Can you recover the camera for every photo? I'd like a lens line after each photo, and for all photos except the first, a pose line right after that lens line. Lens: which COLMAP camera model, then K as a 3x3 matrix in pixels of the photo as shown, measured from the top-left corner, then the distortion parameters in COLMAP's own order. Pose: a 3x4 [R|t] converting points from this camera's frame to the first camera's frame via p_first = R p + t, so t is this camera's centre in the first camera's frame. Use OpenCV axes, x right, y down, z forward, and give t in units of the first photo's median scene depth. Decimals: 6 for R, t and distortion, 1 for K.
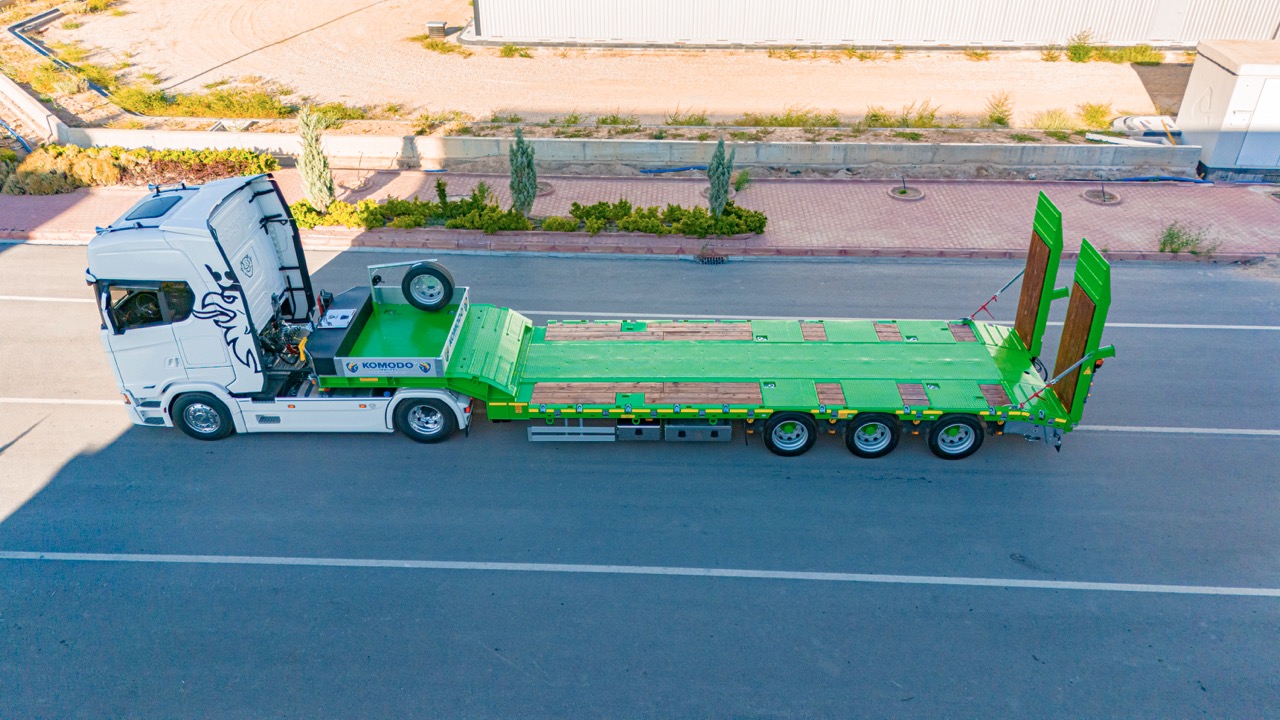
lens RADIAL K [[984.4, 0, 640.7], [0, 984.4, 363.8], [0, 0, 1]] dist [0.008322, 0.002931]
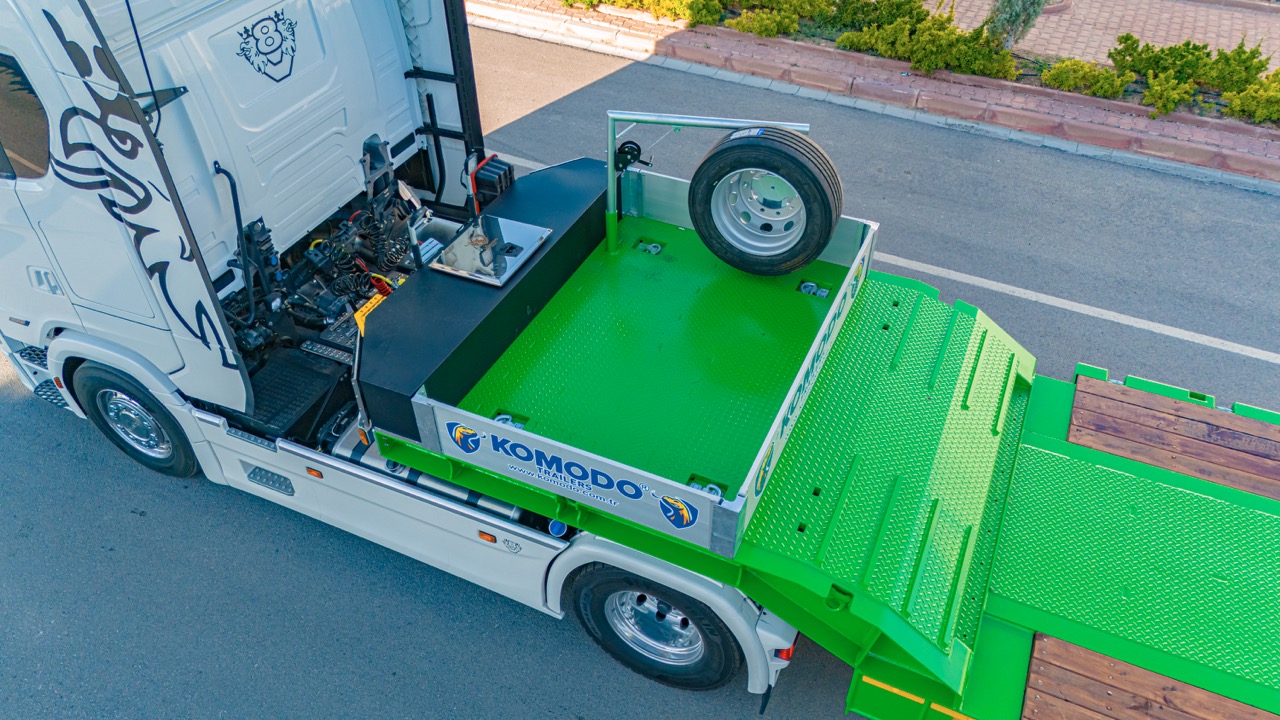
lens RADIAL K [[952.2, 0, 639.5], [0, 952.2, 385.8], [0, 0, 1]] dist [0.095205, -0.106513]
pose [[0.921235, 0.266214, -0.283650, -0.141914], [-0.209009, 0.953701, 0.216262, -0.079645], [0.328089, -0.139942, 0.934224, 0.656291]]
